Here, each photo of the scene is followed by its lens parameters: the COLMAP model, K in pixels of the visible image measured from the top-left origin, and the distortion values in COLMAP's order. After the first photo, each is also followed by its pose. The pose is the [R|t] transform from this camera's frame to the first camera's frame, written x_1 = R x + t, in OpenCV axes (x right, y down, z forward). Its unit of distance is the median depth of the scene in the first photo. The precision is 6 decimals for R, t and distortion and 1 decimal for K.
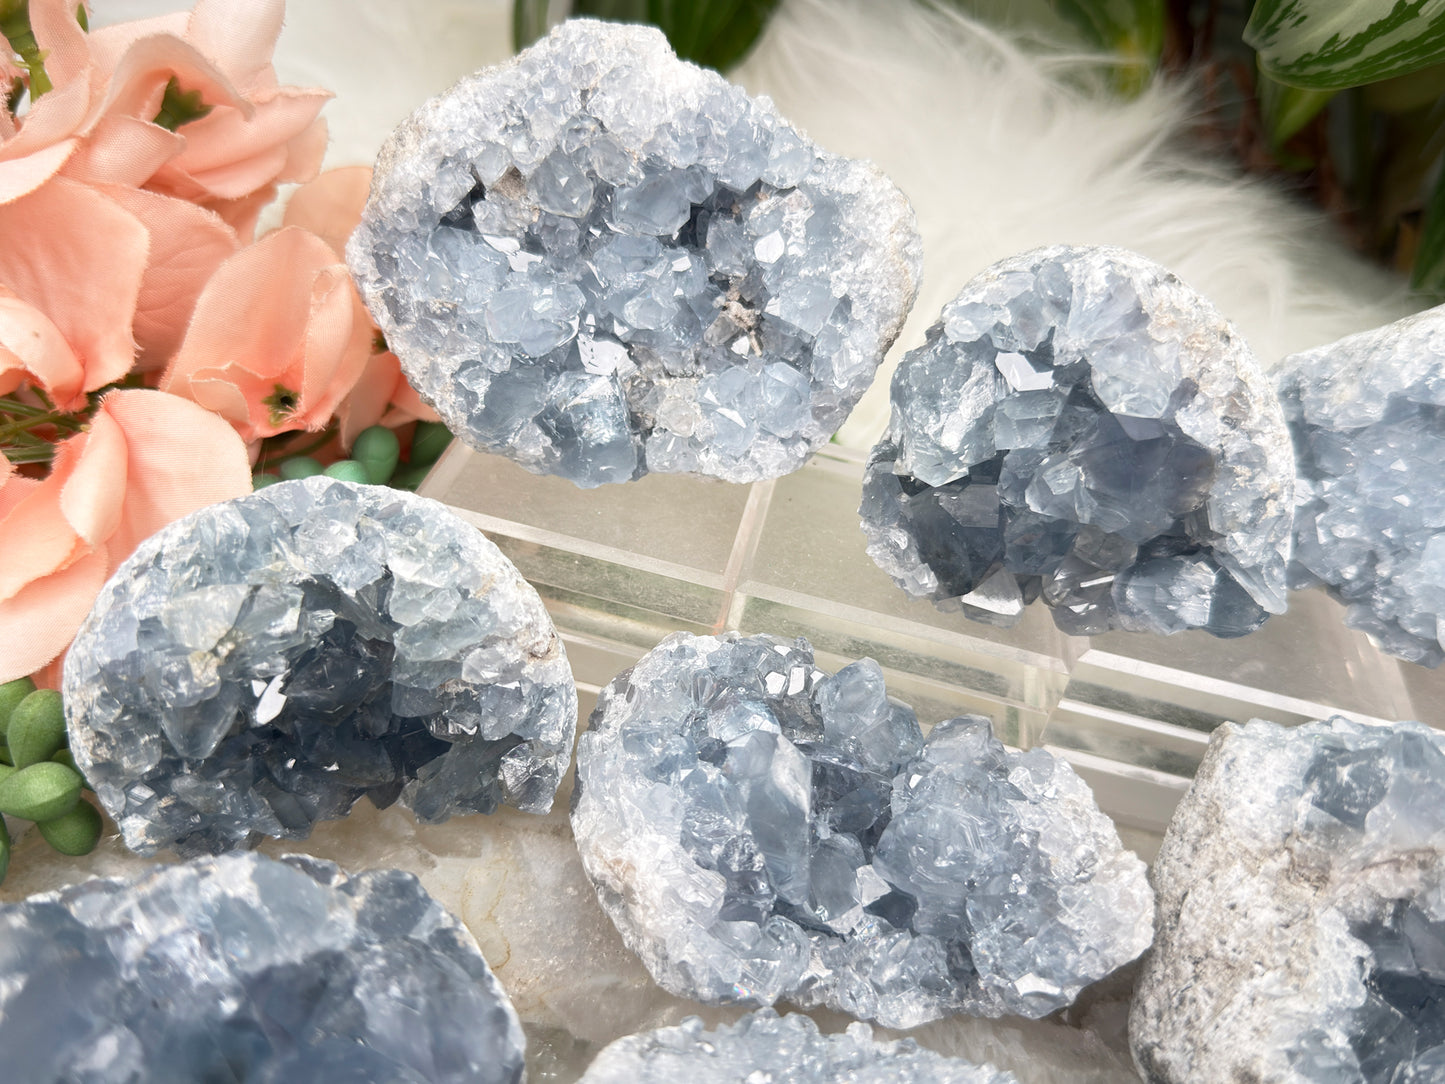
lens RADIAL K [[1394.3, 0, 718.7], [0, 1394.3, 550.6], [0, 0, 1]] dist [0.200768, -0.620598]
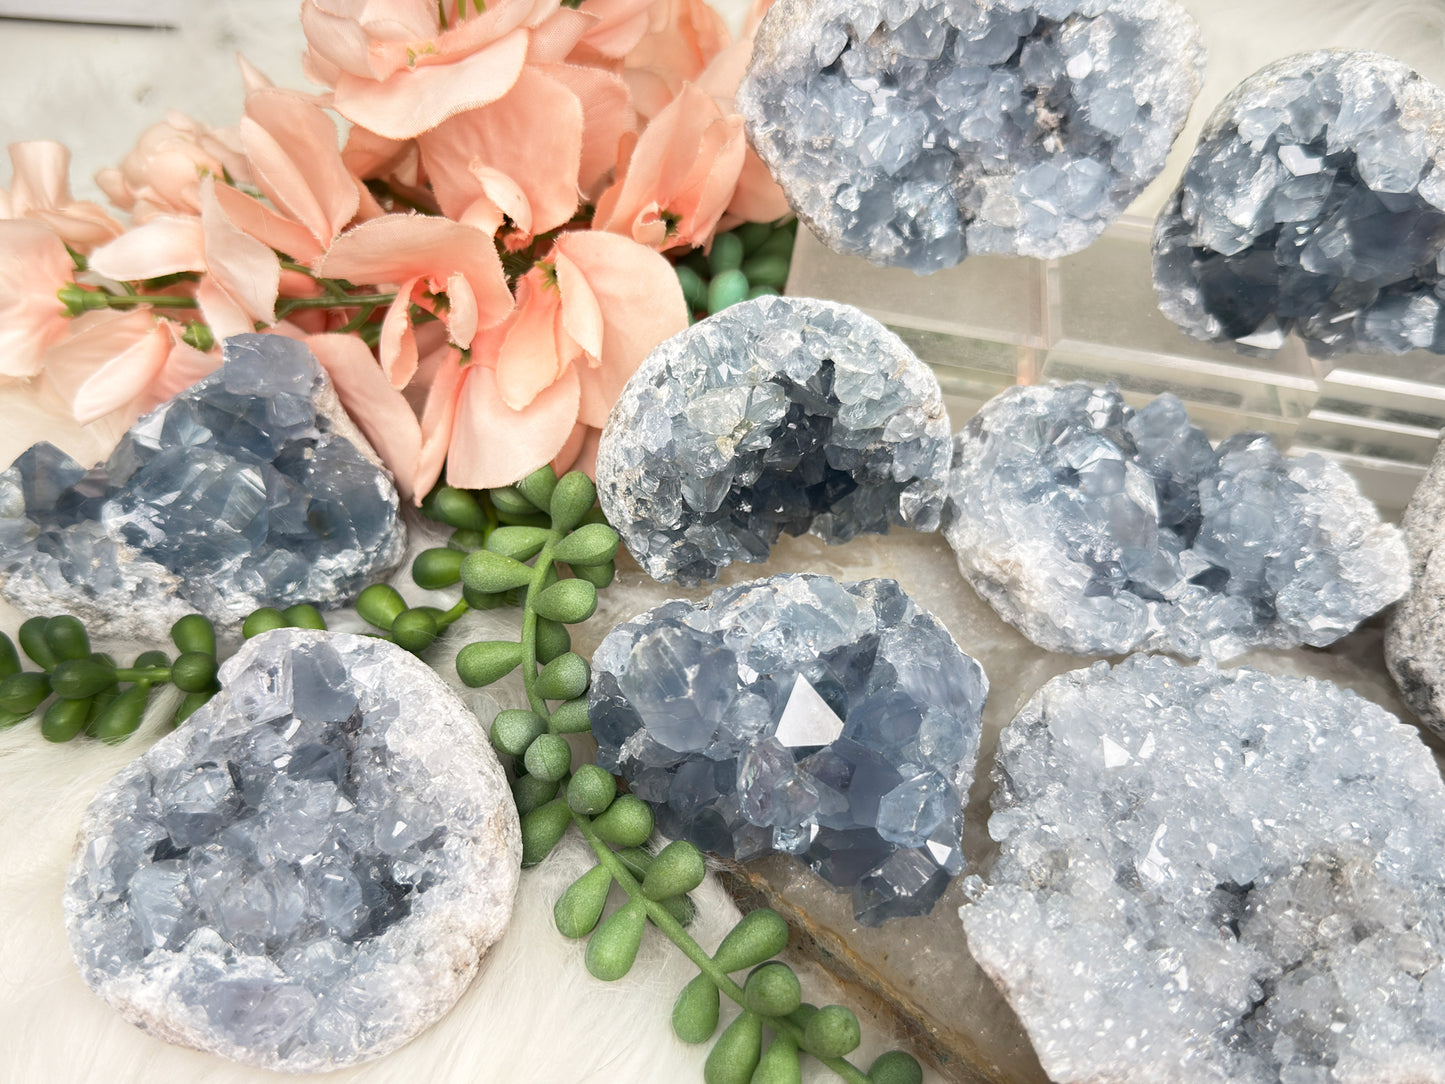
lens RADIAL K [[1441.4, 0, 722.5], [0, 1441.4, 542.0], [0, 0, 1]] dist [0.128968, -0.315416]
pose [[0.996534, -0.079087, -0.025785, -0.293312], [0.082710, 0.975105, 0.205743, -0.104783], [0.008871, -0.207162, 0.978266, -0.357331]]
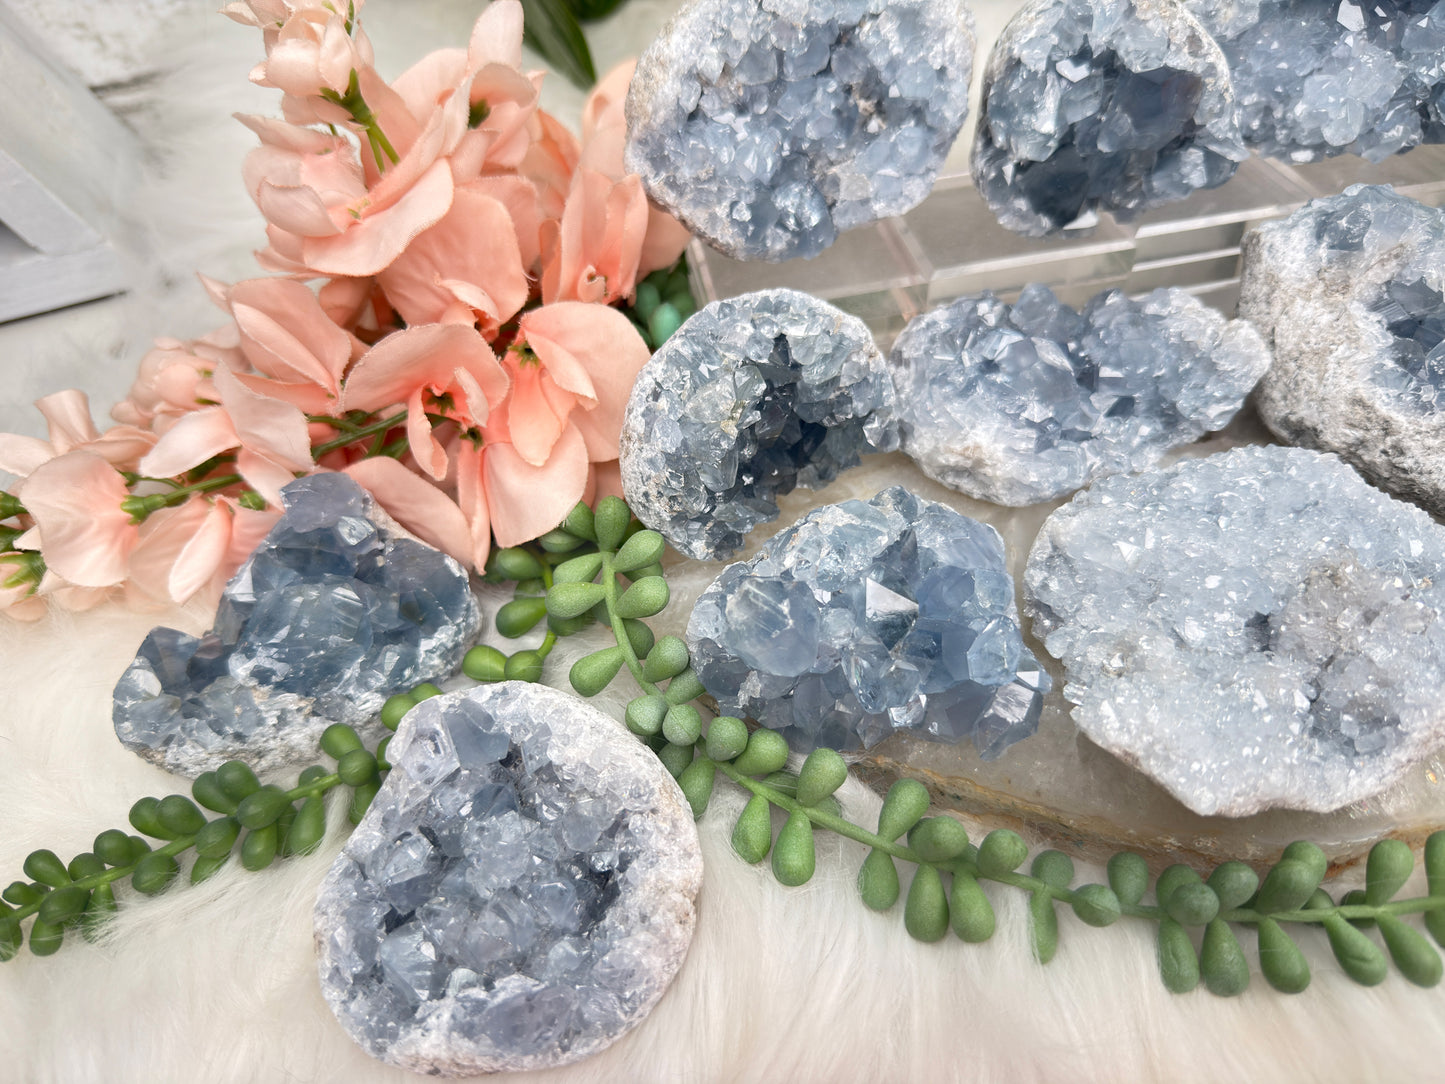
lens RADIAL K [[1107.9, 0, 728.6], [0, 1107.9, 535.3], [0, 0, 1]] dist [0.065982, -0.165907]
pose [[0.908608, -0.410580, 0.076527, -0.447286], [0.389364, 0.899014, 0.200425, -0.057486], [-0.151090, -0.152311, 0.976716, -0.246075]]
